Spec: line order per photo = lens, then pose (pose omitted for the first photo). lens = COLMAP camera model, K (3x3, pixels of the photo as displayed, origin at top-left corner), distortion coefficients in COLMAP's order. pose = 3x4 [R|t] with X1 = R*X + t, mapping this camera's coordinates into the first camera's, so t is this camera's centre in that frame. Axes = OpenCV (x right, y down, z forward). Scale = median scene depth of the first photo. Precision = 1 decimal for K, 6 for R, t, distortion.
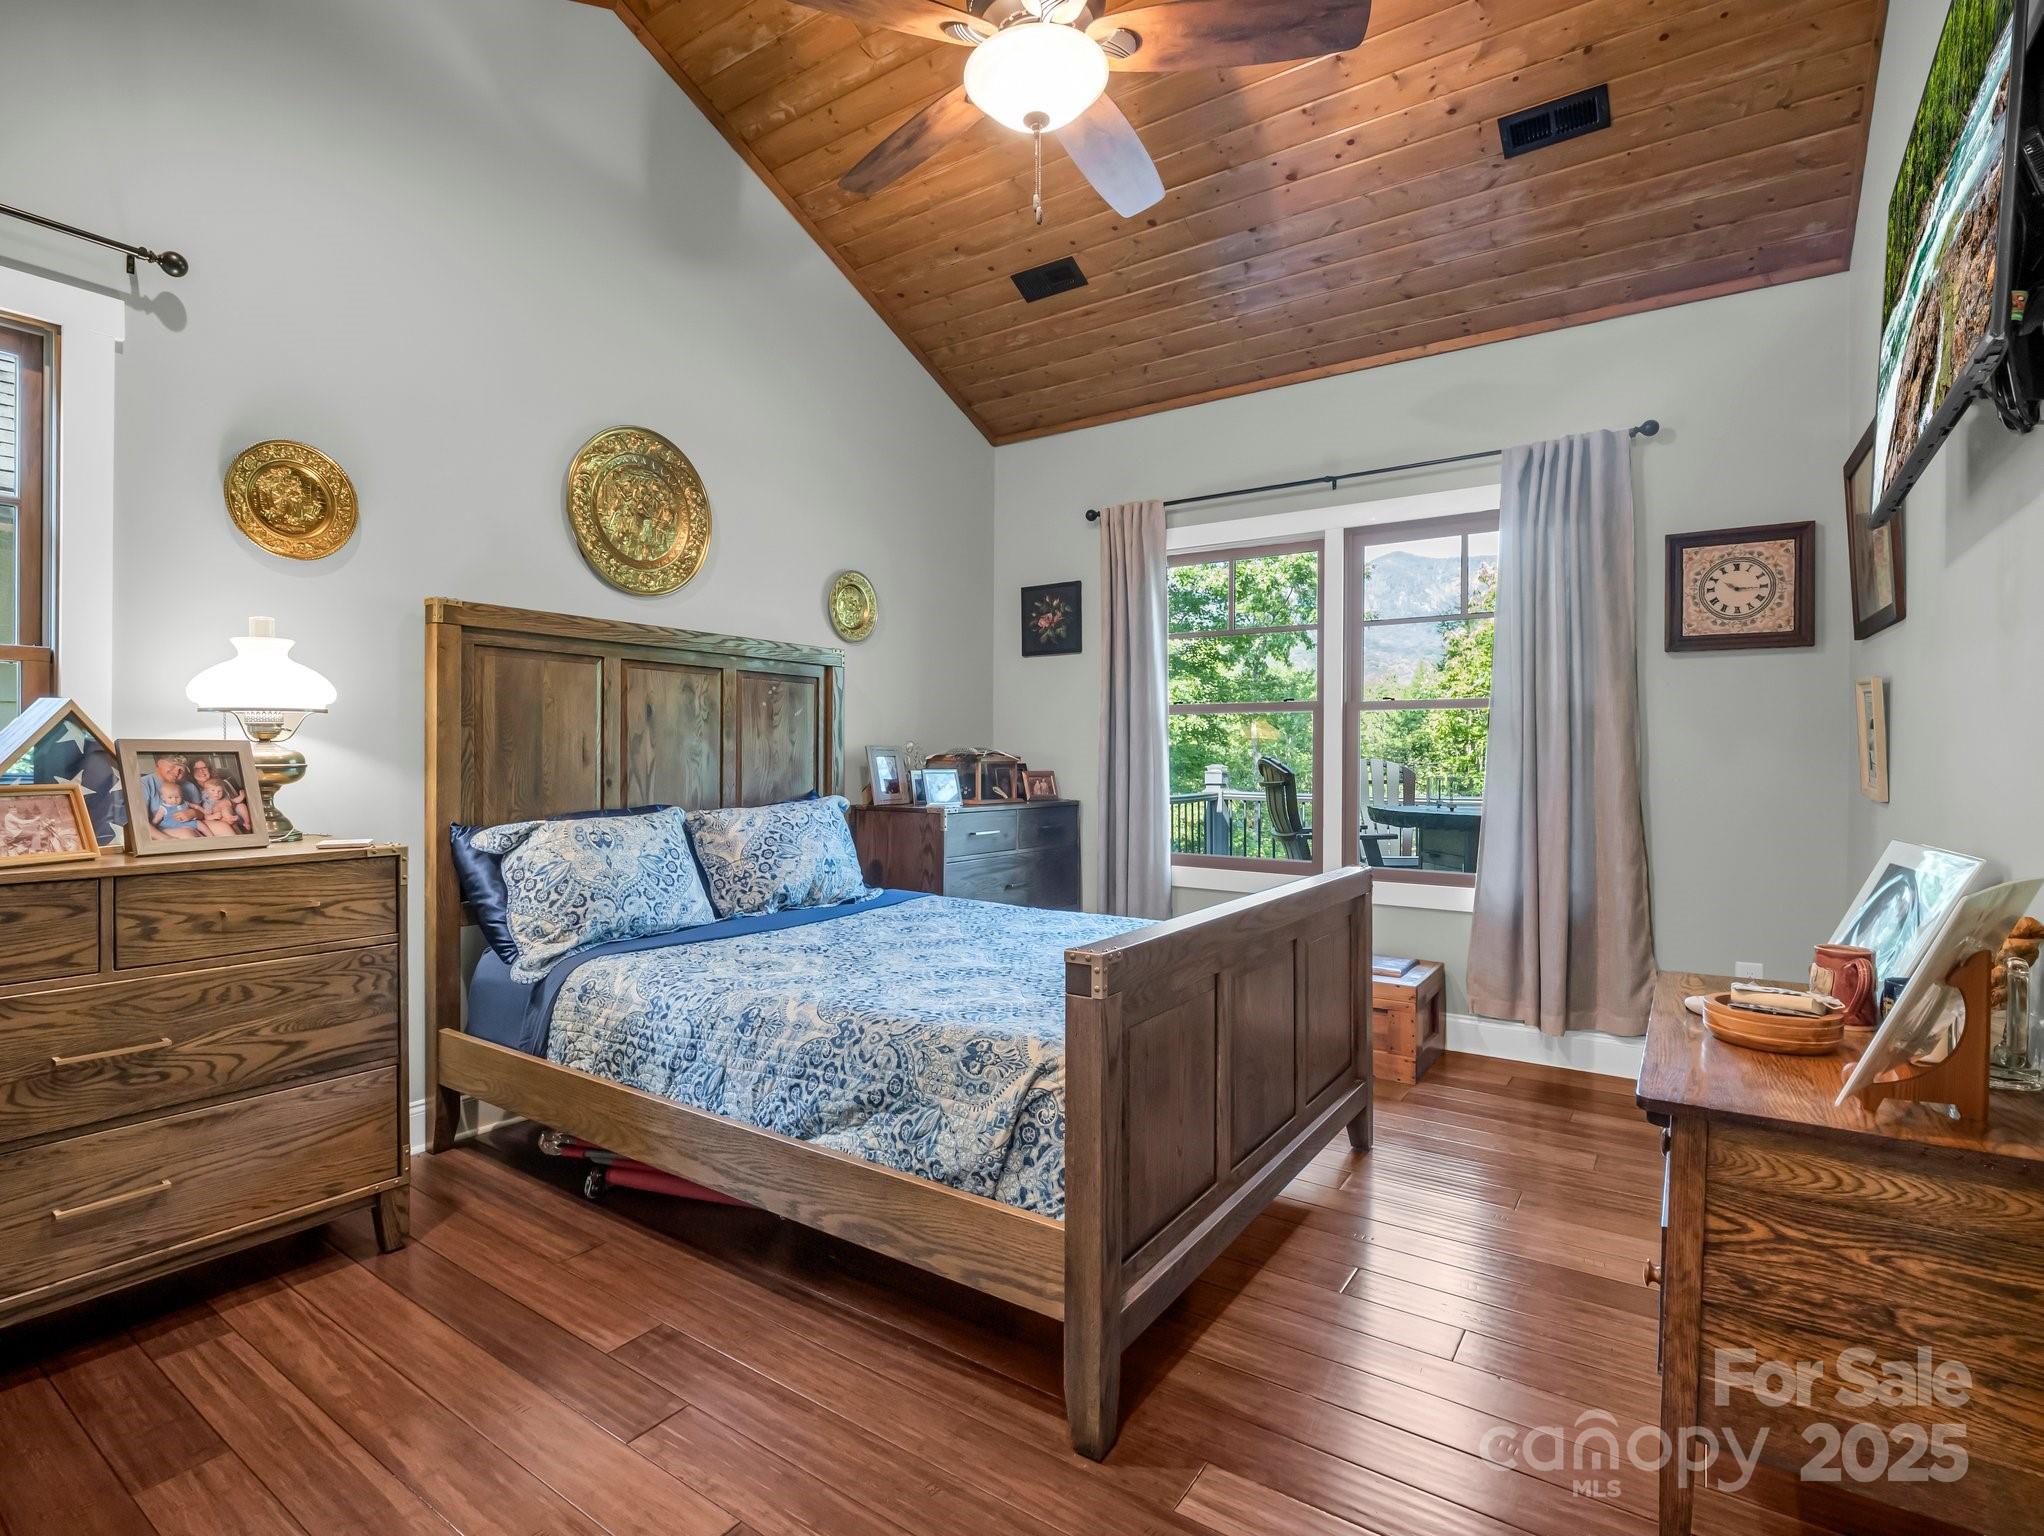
lens RADIAL K [[1013.7, 0, 1012.3], [0, 1013.7, 757.0], [0, 0, 1]] dist [0.001523, 0.000280]
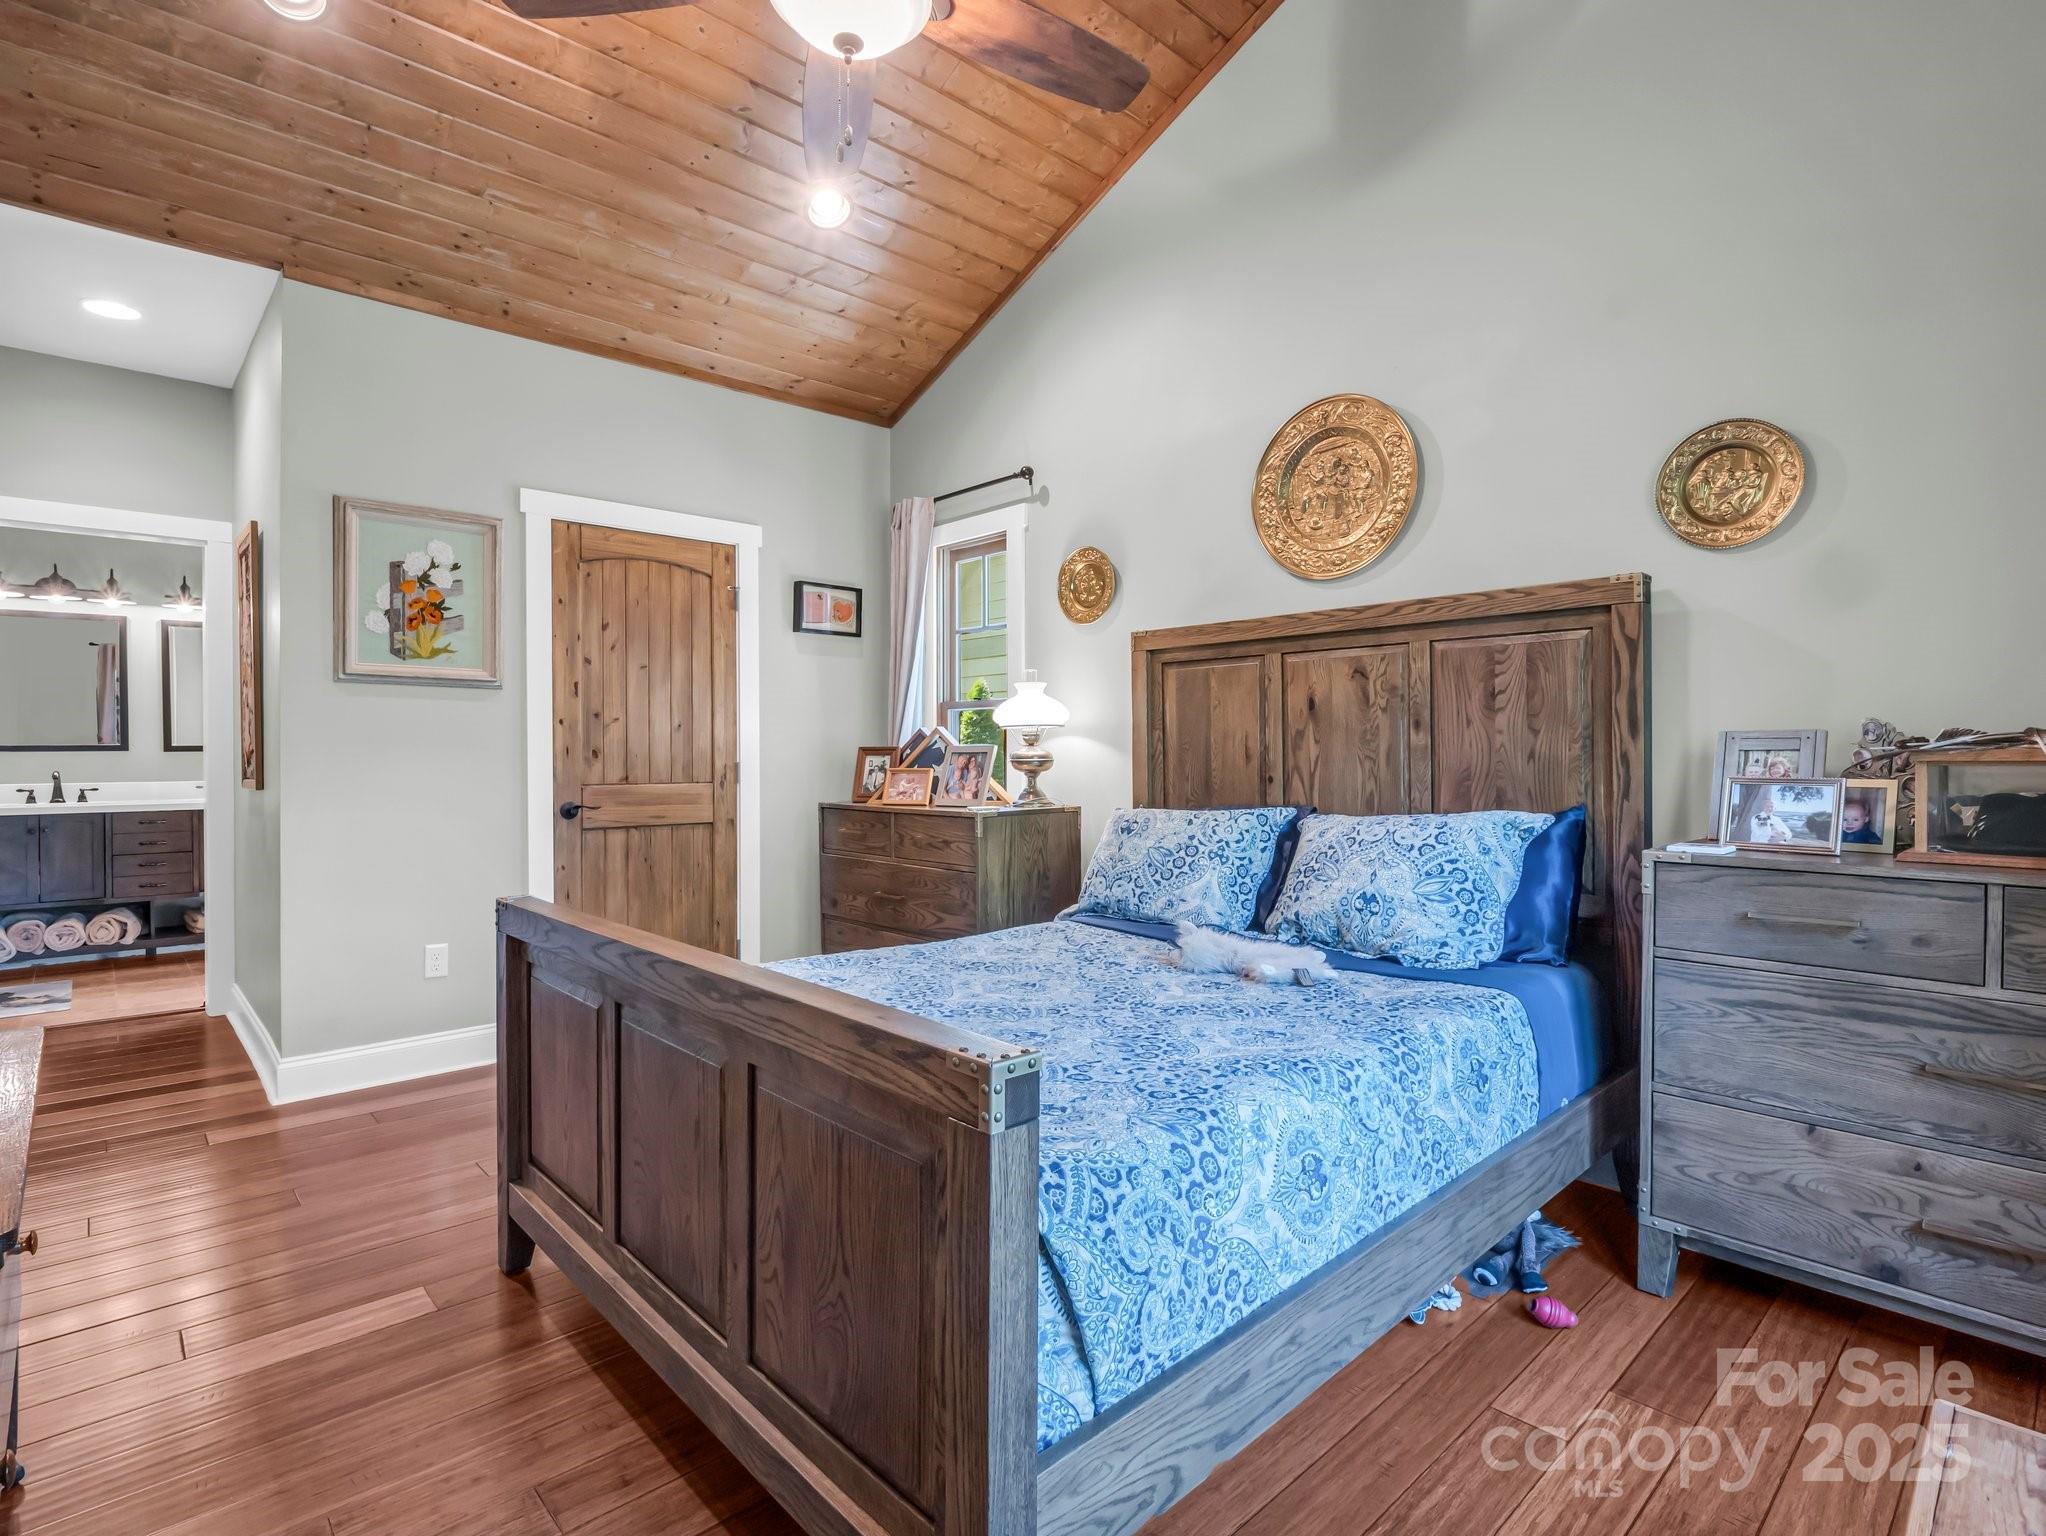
lens RADIAL K [[1007.0, 0, 1023.0], [0, 1007.0, 768.0], [0, 0, 1]] dist [0.000305, 0.000133]
pose [[-0.218229, 0.010521, -0.975841, 0.659037], [0.001865, 0.999945, 0.010364, 0.003003], [0.975896, 0.000442, -0.218237, 1.037019]]
